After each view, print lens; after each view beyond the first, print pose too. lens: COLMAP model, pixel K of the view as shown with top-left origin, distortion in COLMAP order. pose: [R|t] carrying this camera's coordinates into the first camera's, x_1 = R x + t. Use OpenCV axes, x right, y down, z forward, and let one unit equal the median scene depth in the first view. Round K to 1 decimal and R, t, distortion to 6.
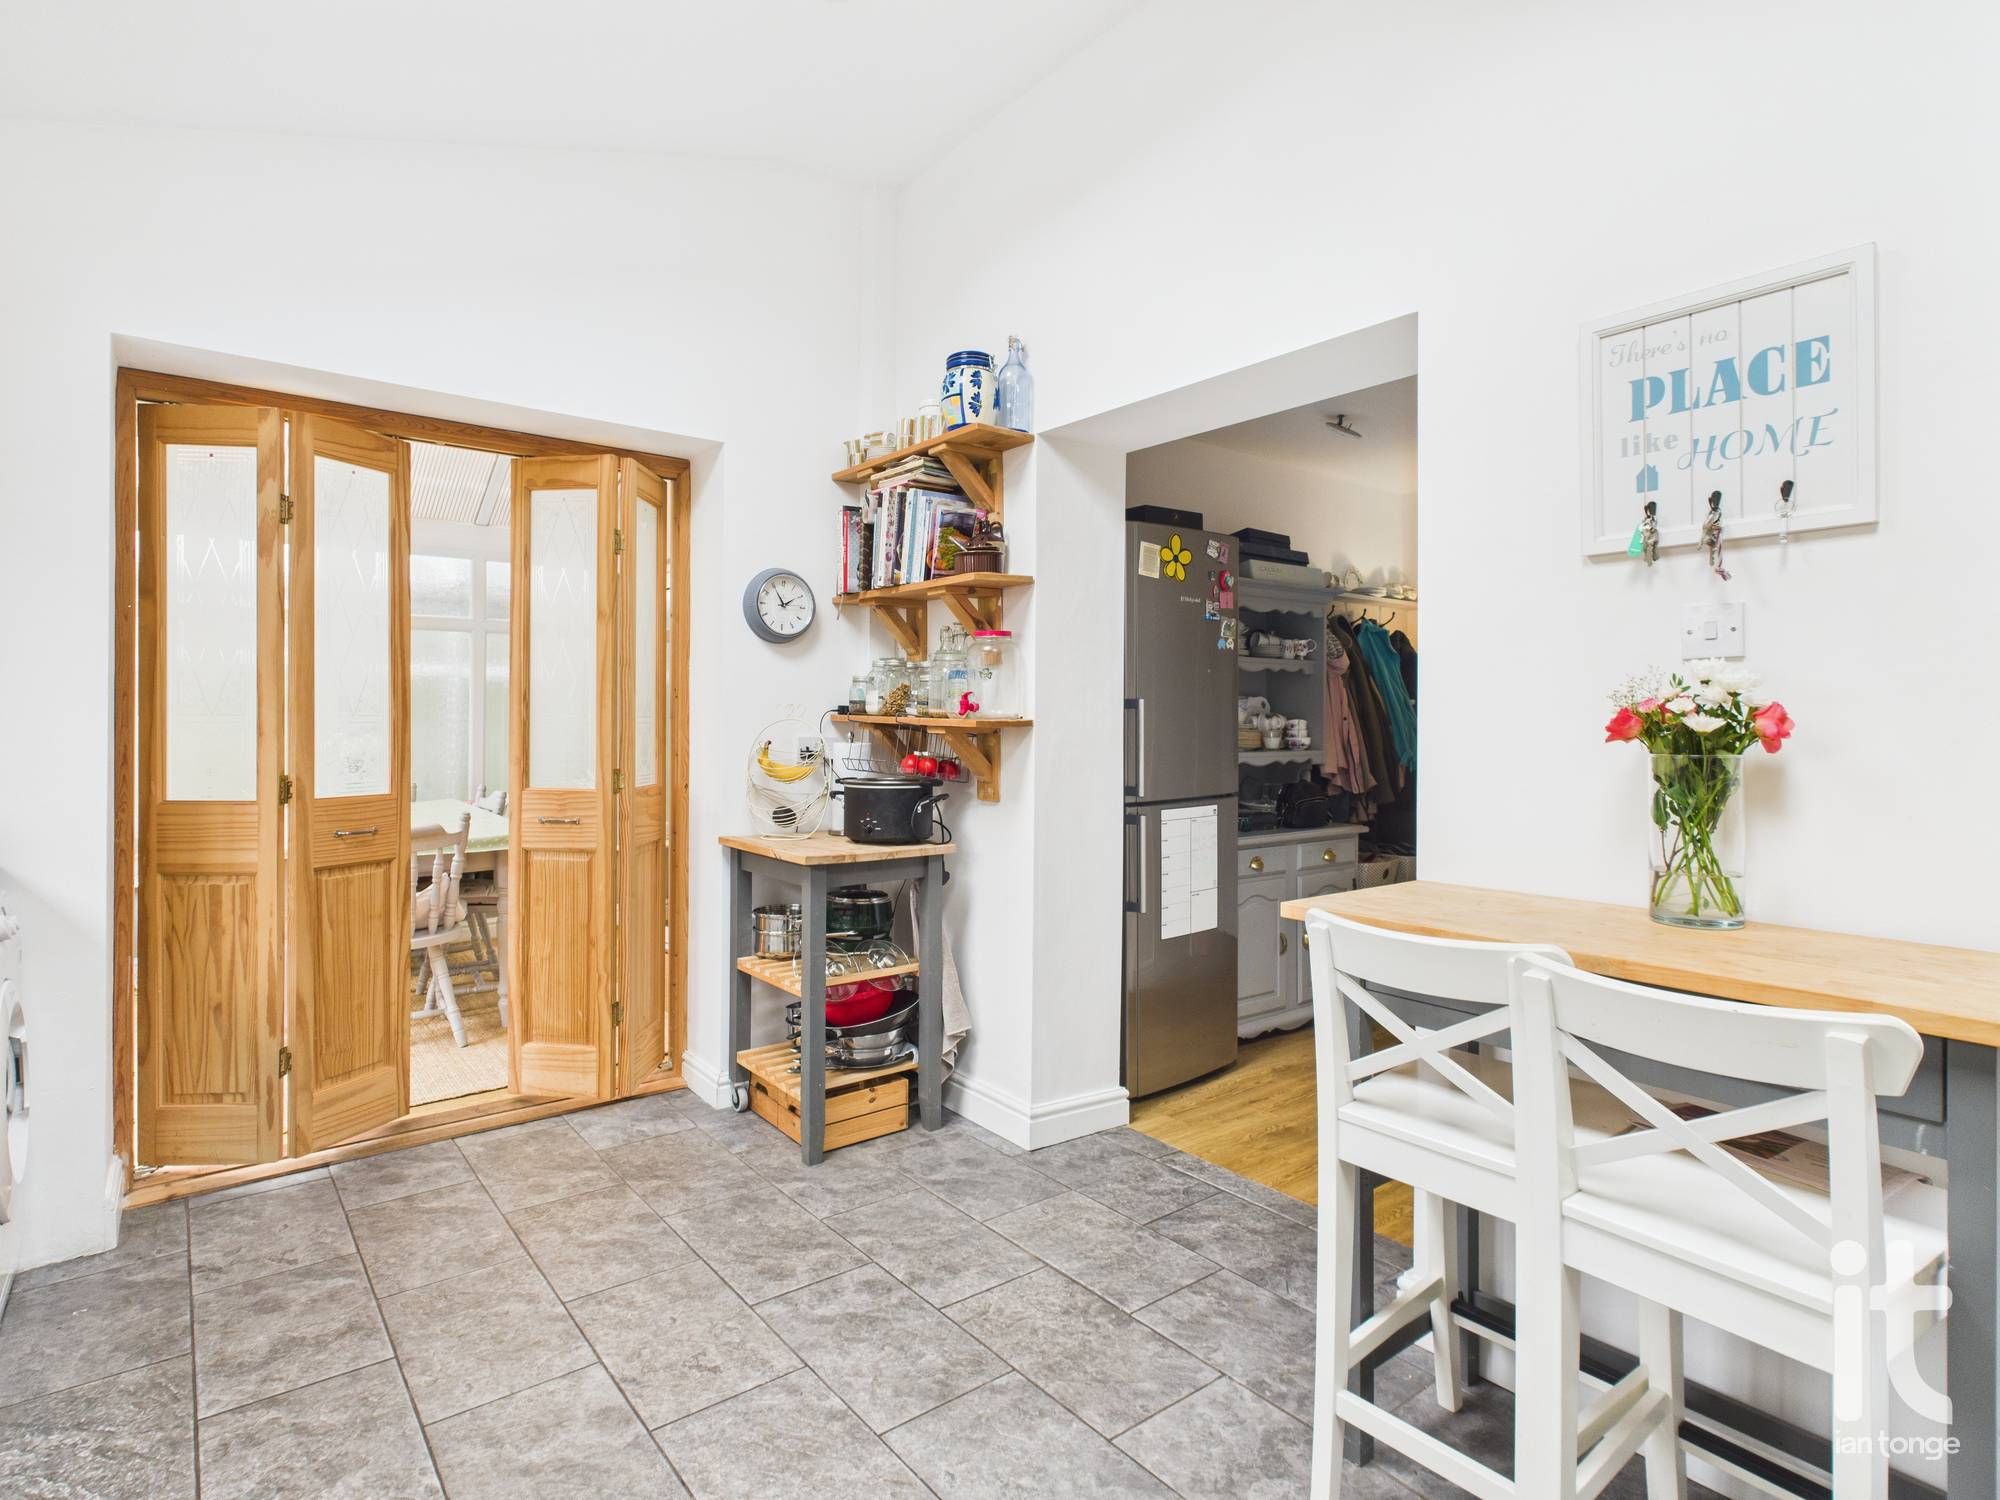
lens RADIAL K [[1047.5, 0, 1002.2], [0, 1047.5, 734.4], [0, 0, 1]] dist [-0.001238, 0.000764]
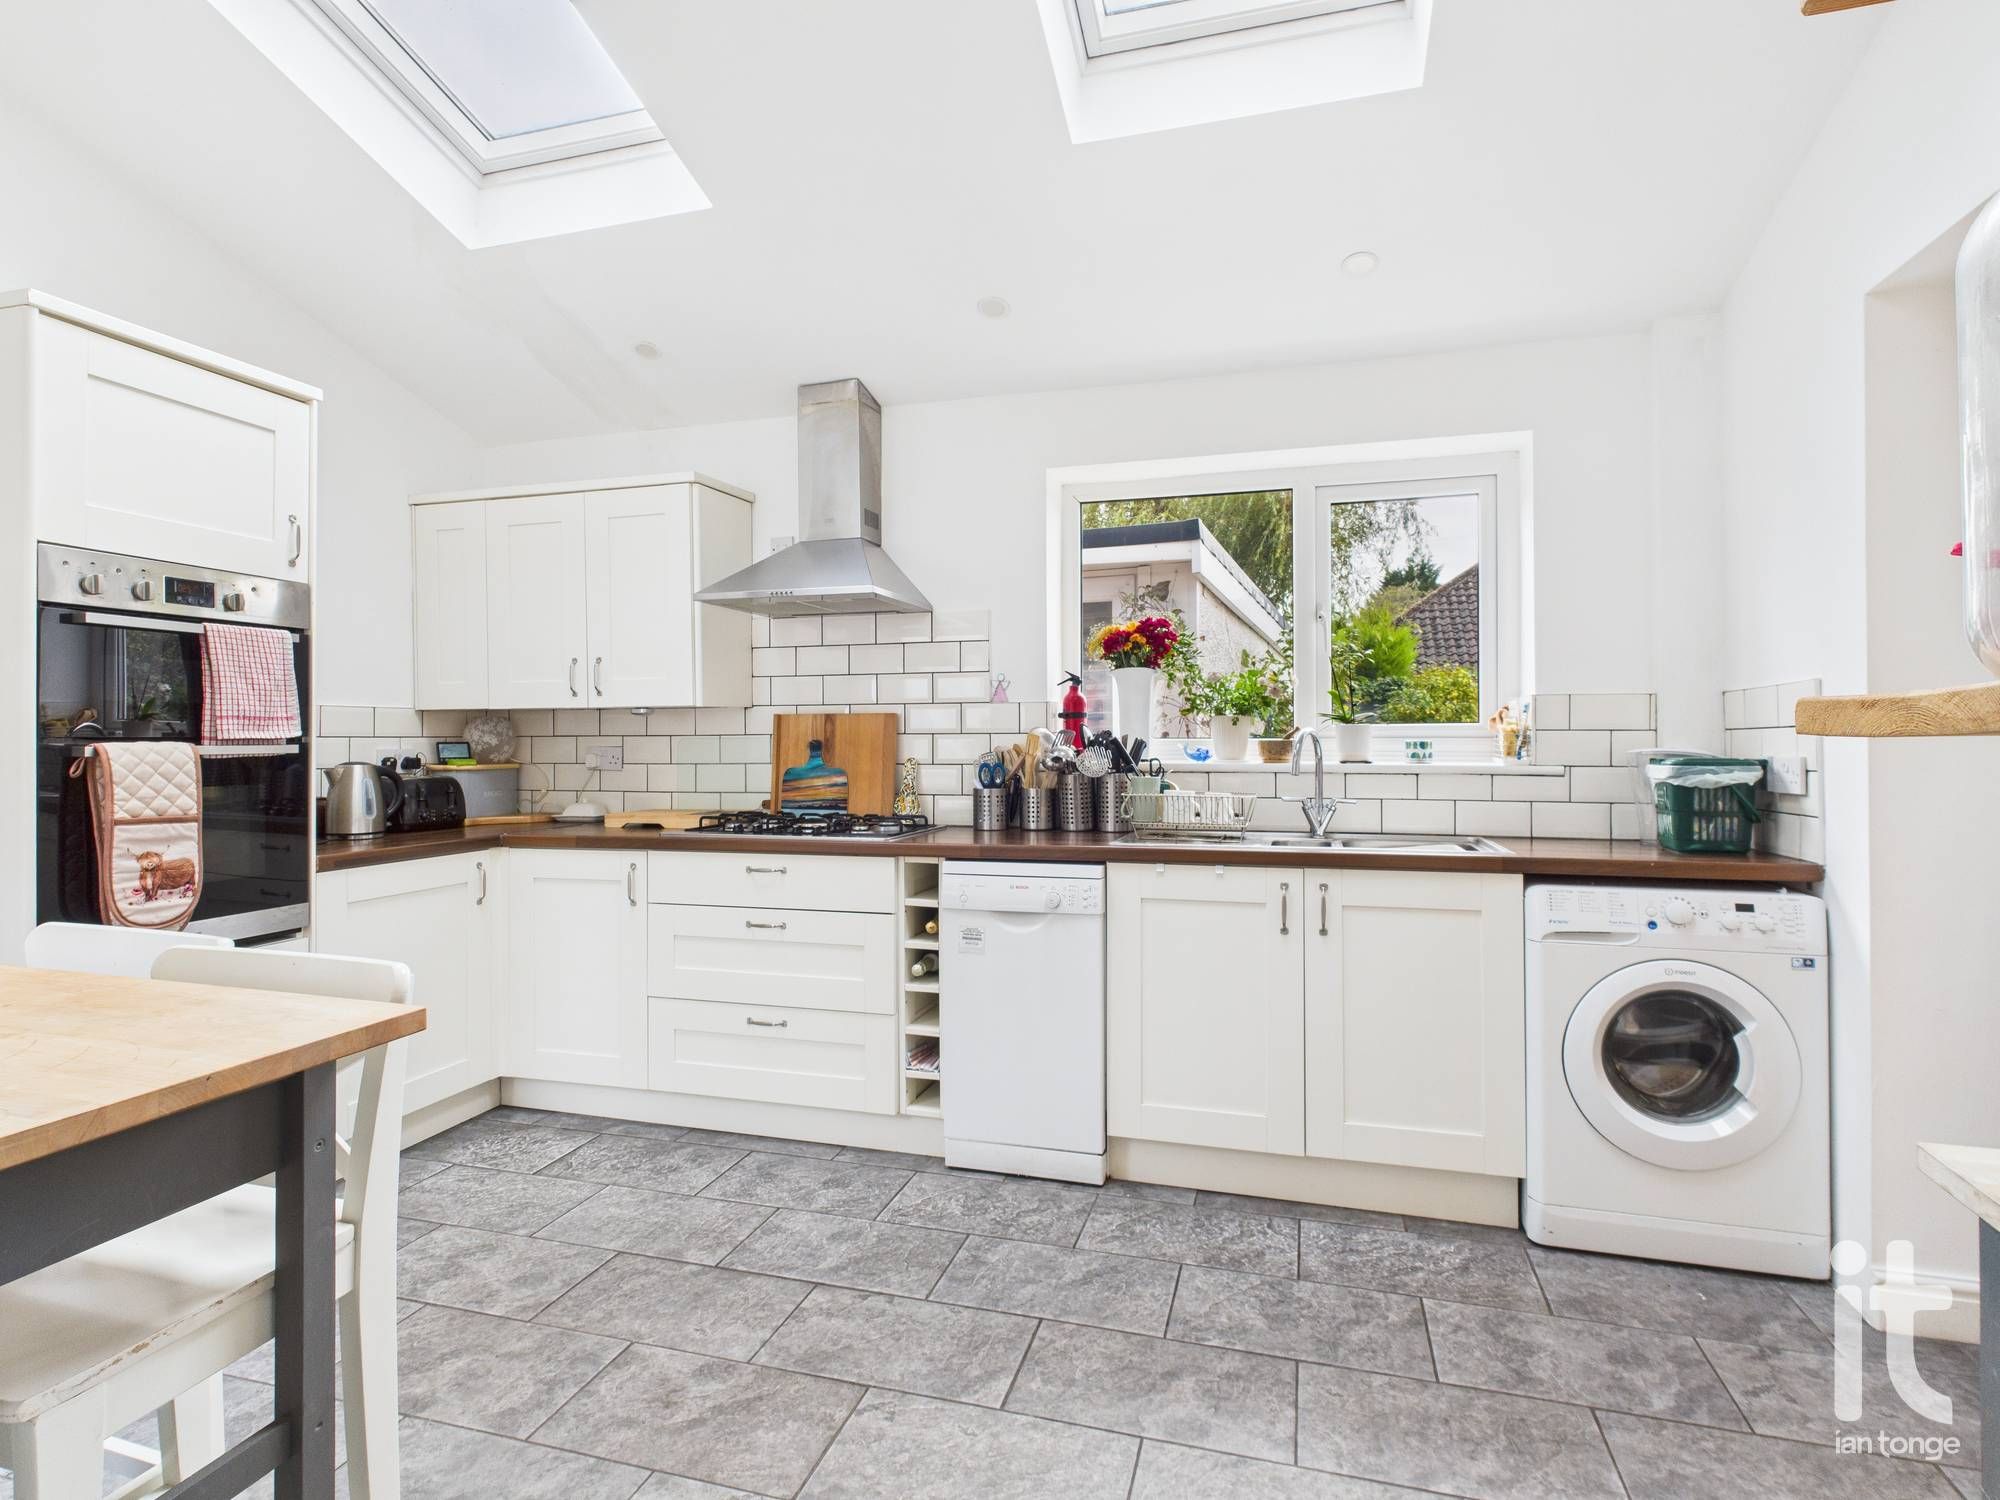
lens RADIAL K [[1047.5, 0, 1000.7], [0, 1047.5, 740.4], [0, 0, 1]] dist [-0.001238, 0.000764]
pose [[-0.817670, 0.000327, -0.575688, 0.239958], [-0.007209, 0.999916, 0.010807, -0.008067], [0.575643, 0.012986, -0.817598, 1.184832]]
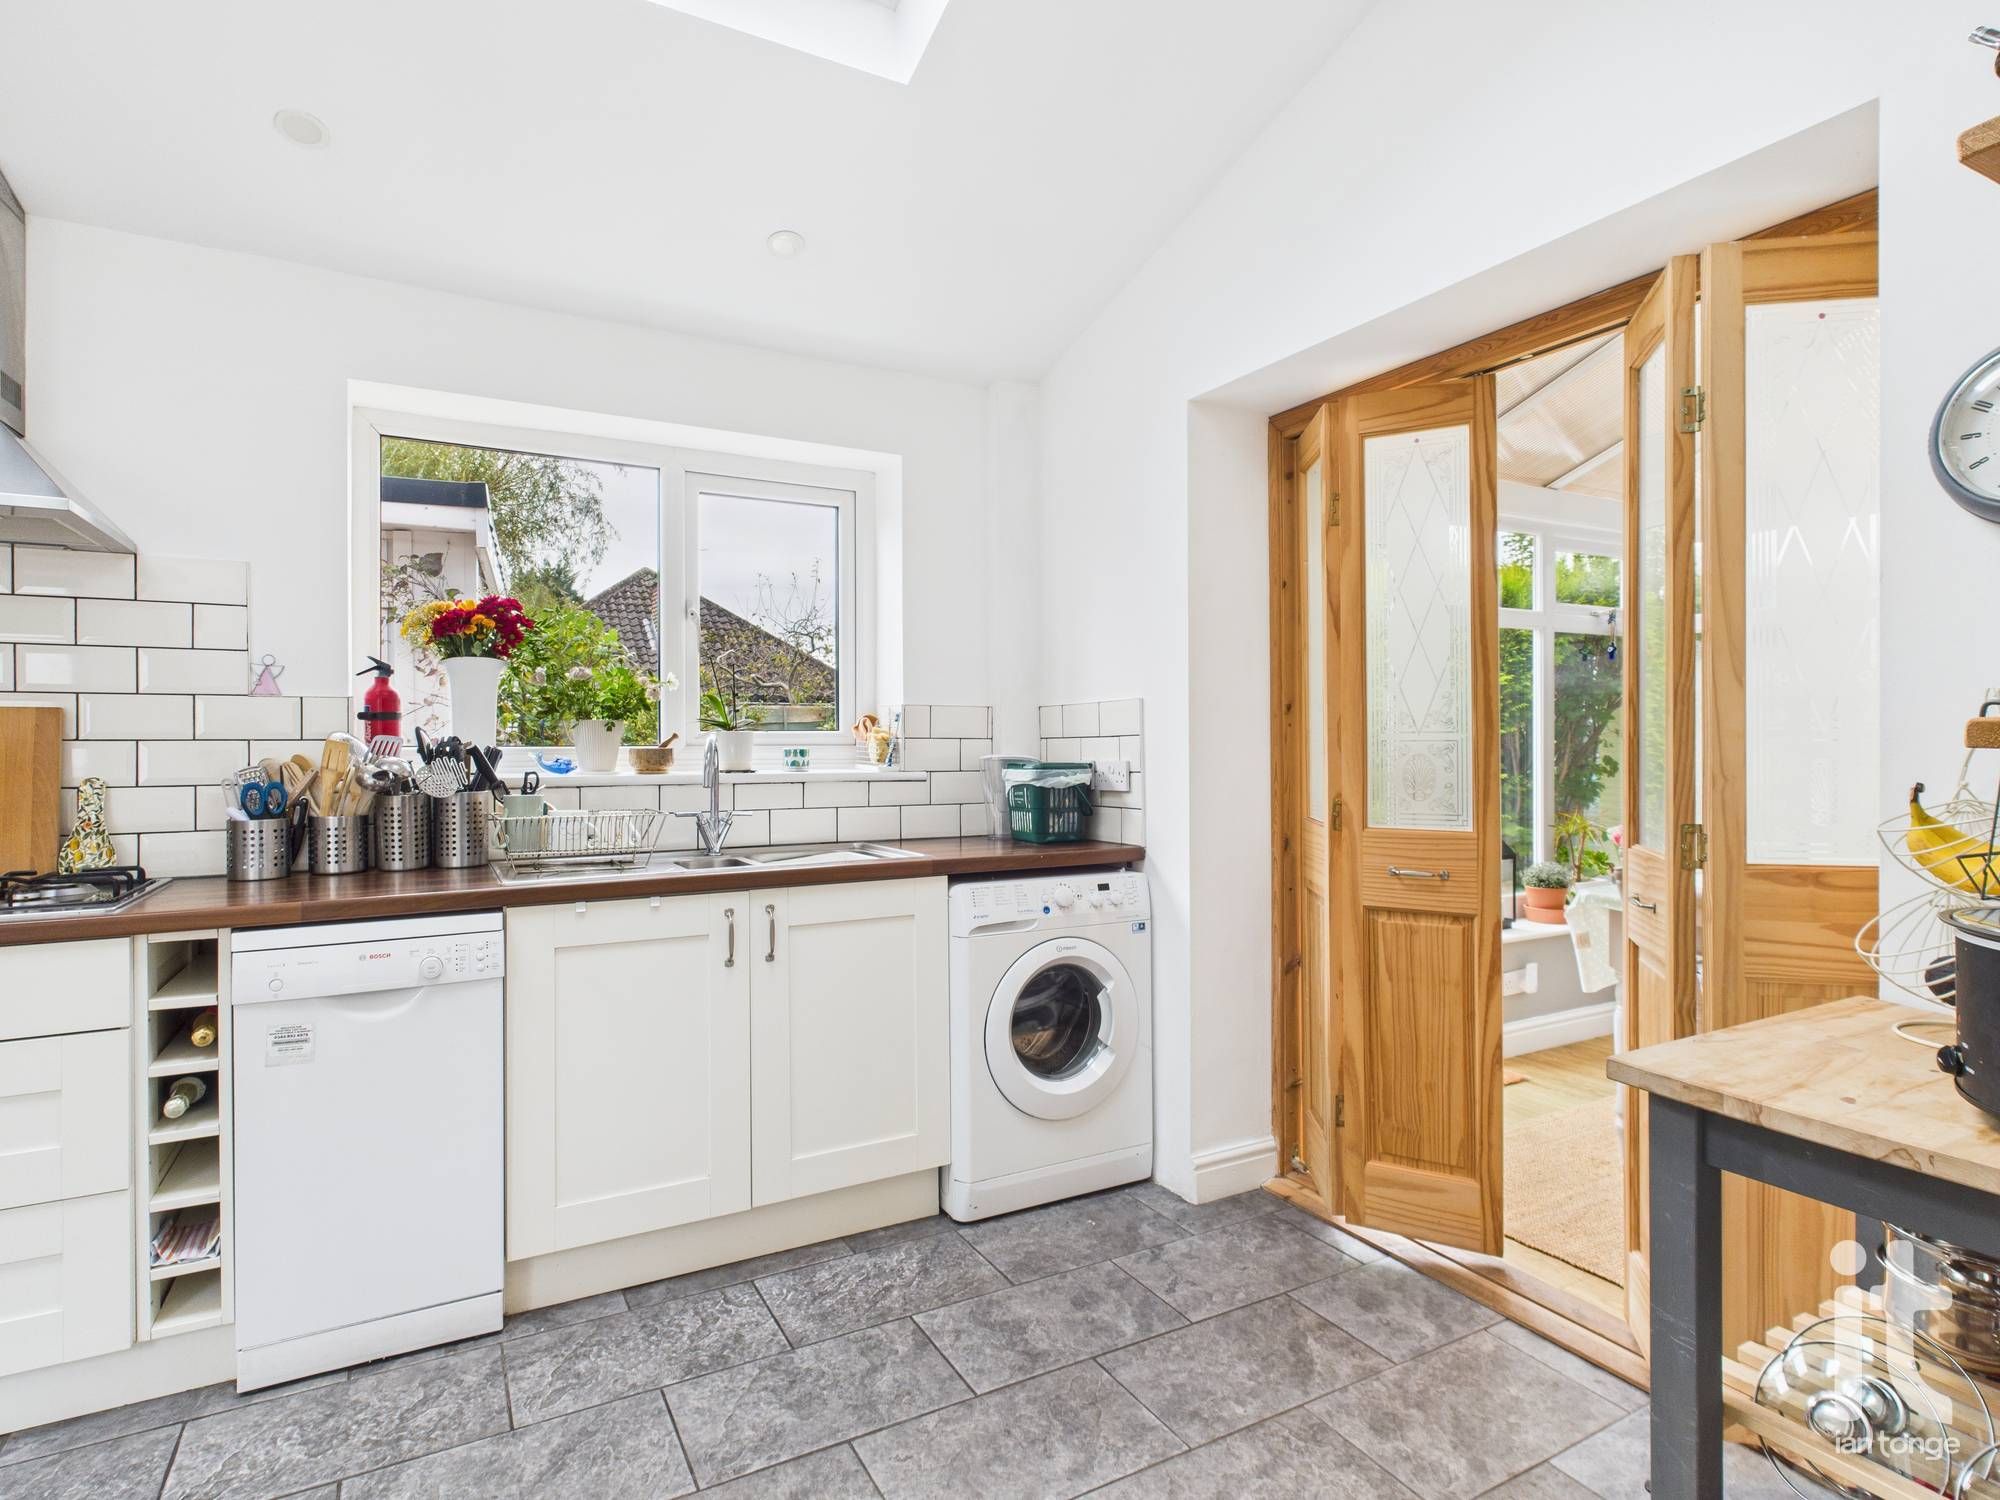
lens RADIAL K [[1047.5, 0, 997.1], [0, 1047.5, 742.4], [0, 0, 1]] dist [-0.001238, 0.000764]
pose [[-0.167639, -0.002114, -0.985846, 0.284181], [-0.010715, 0.999943, -0.000323, -0.007083], [0.985790, 0.010509, -0.167652, 0.894471]]
